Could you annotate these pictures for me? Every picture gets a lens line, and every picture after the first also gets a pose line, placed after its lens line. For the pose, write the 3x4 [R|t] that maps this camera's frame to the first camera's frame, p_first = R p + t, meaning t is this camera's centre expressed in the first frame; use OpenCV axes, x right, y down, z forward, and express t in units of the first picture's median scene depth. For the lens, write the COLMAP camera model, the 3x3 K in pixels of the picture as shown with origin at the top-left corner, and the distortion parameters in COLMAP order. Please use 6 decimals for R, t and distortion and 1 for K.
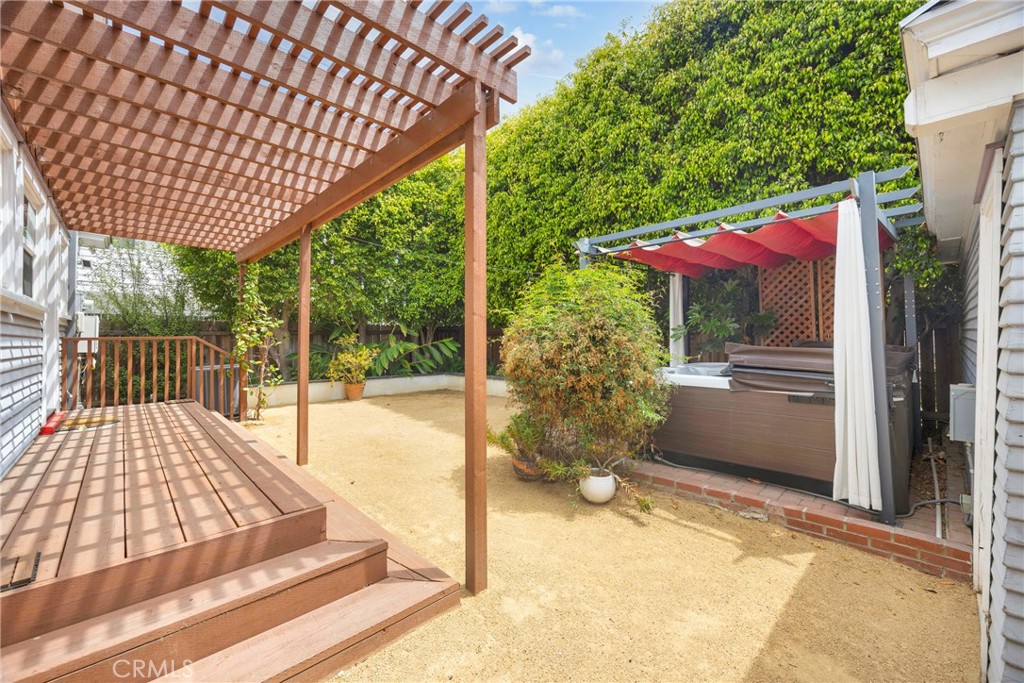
lens RADIAL K [[404.3, 0, 512.0], [0, 404.3, 341.5], [0, 0, 1]] dist [-0.000190, 0.000350]
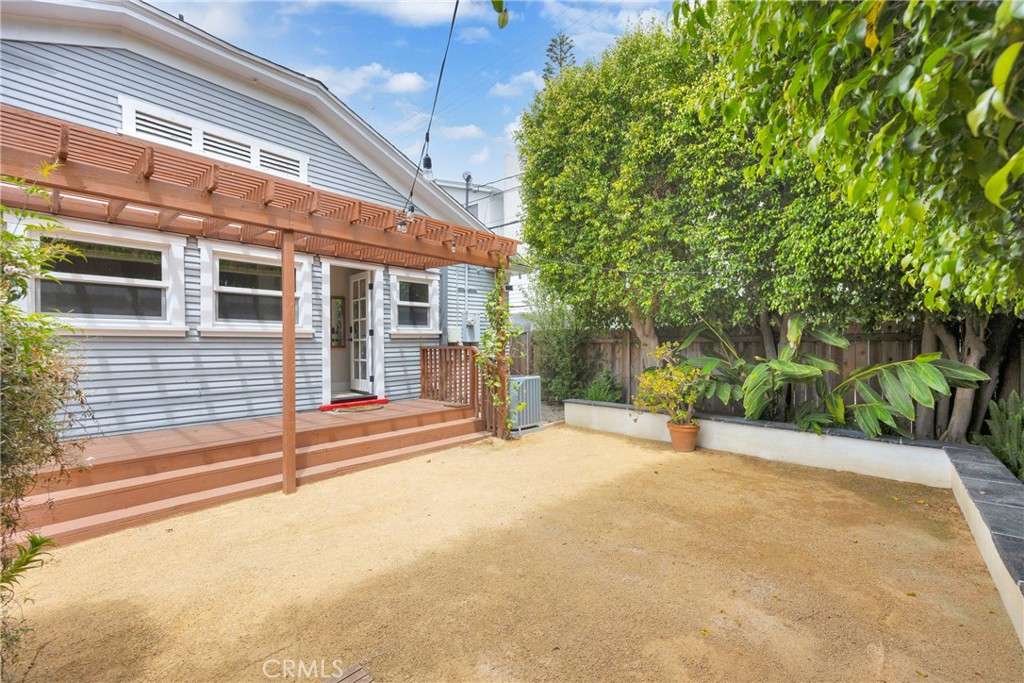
lens RADIAL K [[424.4, 0, 527.3], [0, 424.4, 339.4], [0, 0, 1]] dist [0.014526, 0.000349]
pose [[0.079240, -0.005208, -0.996842, 0.238556], [-0.003237, 0.999980, -0.005482, -0.017394], [0.996850, 0.003661, 0.079221, 0.721611]]
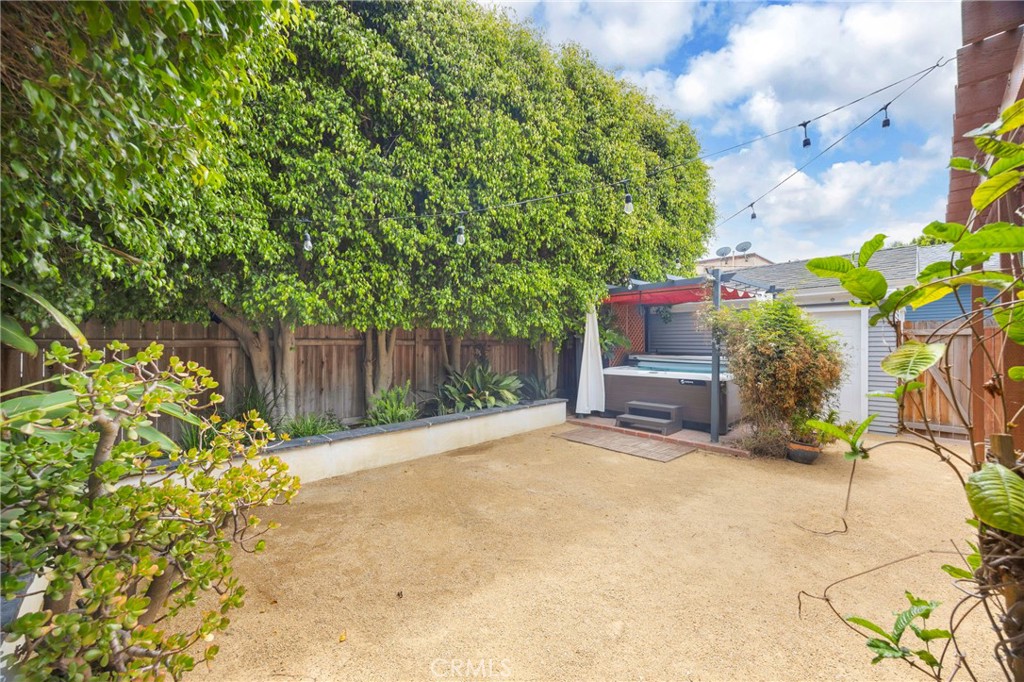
lens RADIAL K [[408.9, 0, 494.8], [0, 408.9, 344.2], [0, 0, 1]] dist [0.000196, 0.000095]
pose [[0.061724, -0.000962, 0.998093, -0.576167], [0.008206, 0.999966, 0.000456, -0.016927], [-0.998060, 0.008163, 0.061730, 0.851152]]
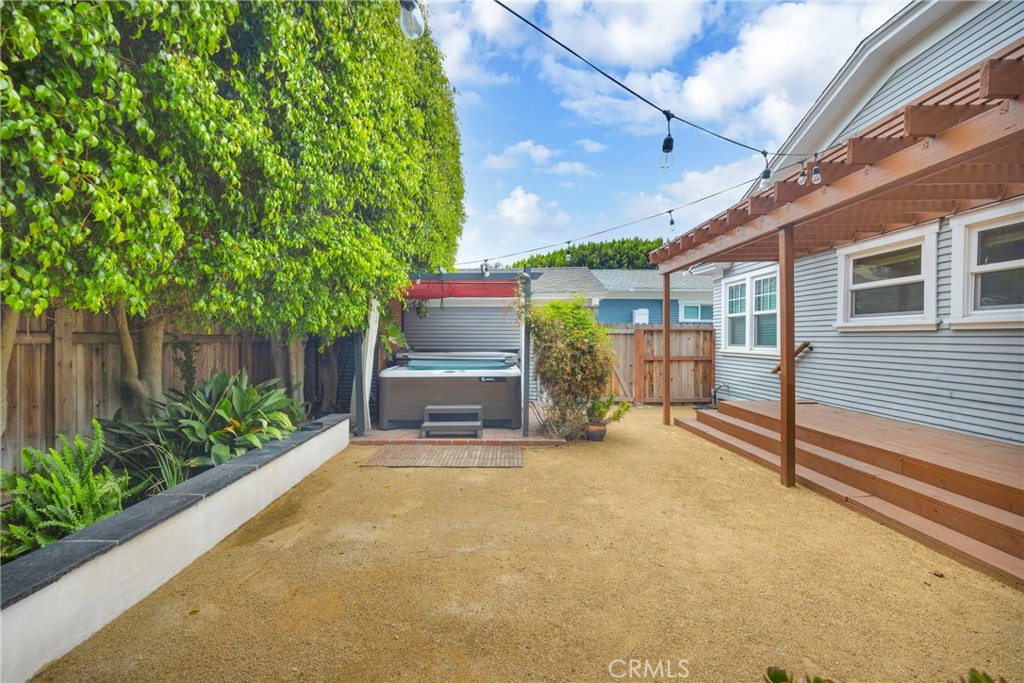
lens RADIAL K [[428.5, 0, 512.0], [0, 428.5, 341.5], [0, 0, 1]] dist [0.000689, 0.000408]
pose [[-0.720218, -0.000453, 0.693748, -0.369248], [0.008808, 0.999913, 0.009797, -0.018783], [-0.693692, 0.013166, -0.720152, 1.060709]]
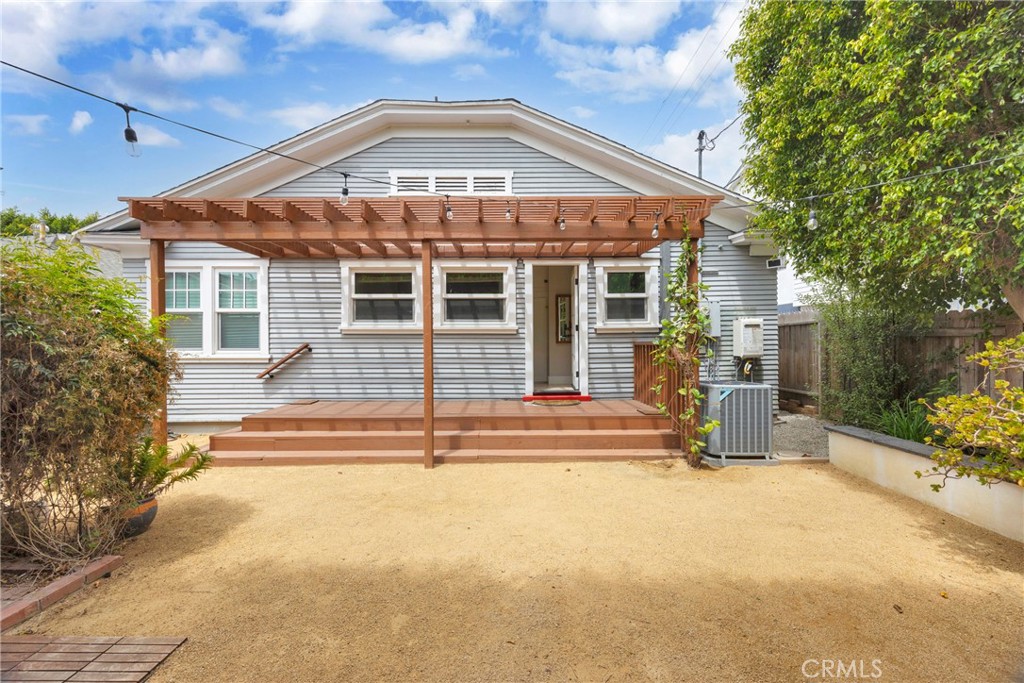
lens RADIAL K [[404.3, 0, 512.0], [0, 404.3, 341.5], [0, 0, 1]] dist [-0.000190, 0.000350]
pose [[-0.693970, 0.008339, -0.719956, 0.043249], [0.002381, 0.999954, 0.009287, -0.015298], [0.720000, 0.004730, -0.693958, 0.934663]]
